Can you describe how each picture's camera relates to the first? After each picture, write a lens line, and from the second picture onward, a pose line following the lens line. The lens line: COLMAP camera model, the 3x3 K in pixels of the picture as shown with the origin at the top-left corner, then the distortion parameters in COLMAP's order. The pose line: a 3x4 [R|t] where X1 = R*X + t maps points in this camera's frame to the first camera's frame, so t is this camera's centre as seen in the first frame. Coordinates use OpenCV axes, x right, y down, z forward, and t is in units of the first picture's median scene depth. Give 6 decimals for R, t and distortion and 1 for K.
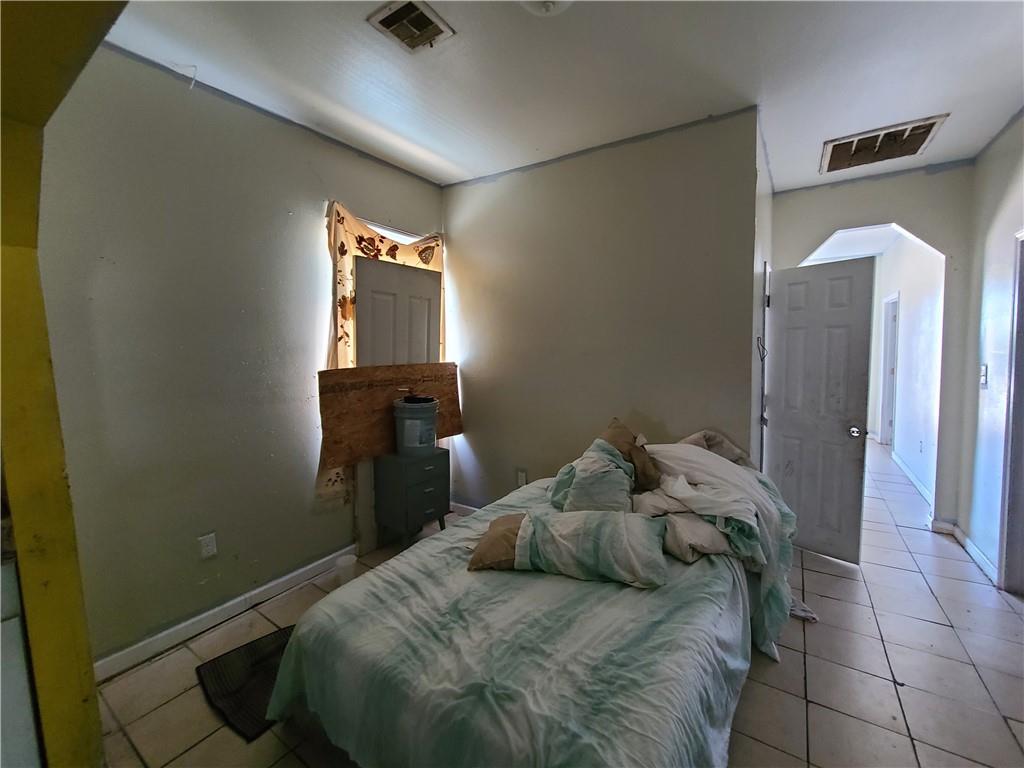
lens RADIAL K [[425.0, 0, 512.1], [0, 425.0, 385.3], [0, 0, 1]] dist [-0.002329, -0.000074]
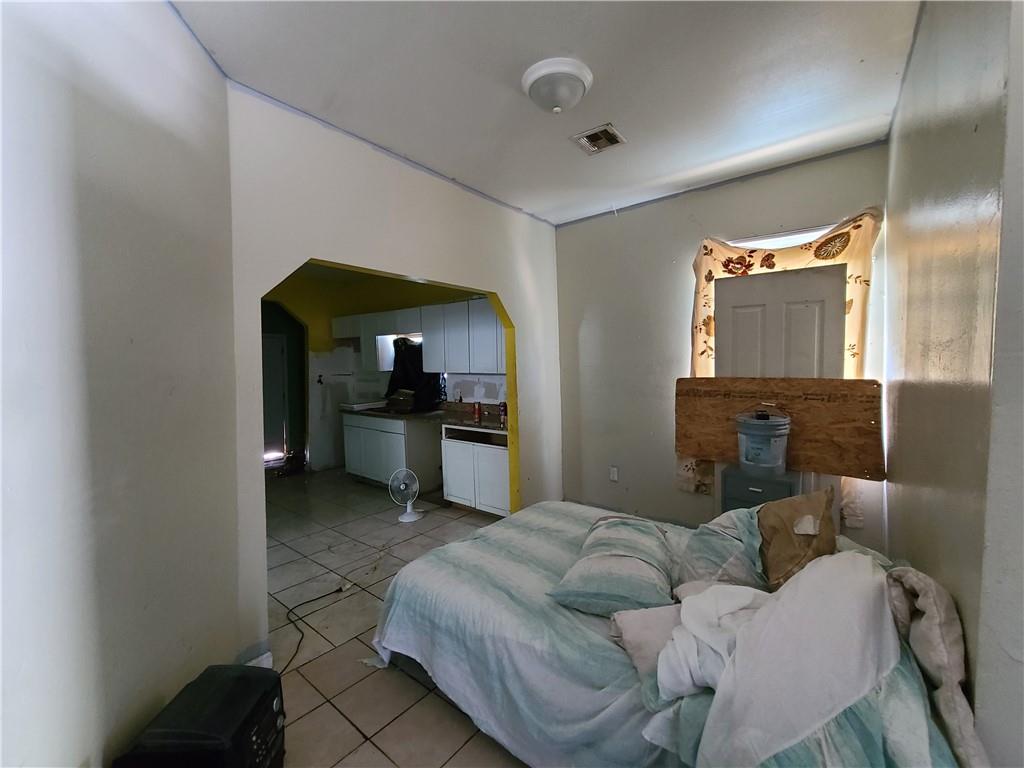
lens RADIAL K [[425.0, 0, 513.7], [0, 425.0, 380.9], [0, 0, 1]] dist [-0.002329, -0.000074]
pose [[-0.087811, 0.067570, -0.993843, 0.776346], [-0.070458, 0.994777, 0.073859, -0.075785], [0.993642, 0.076510, -0.082591, 0.540595]]
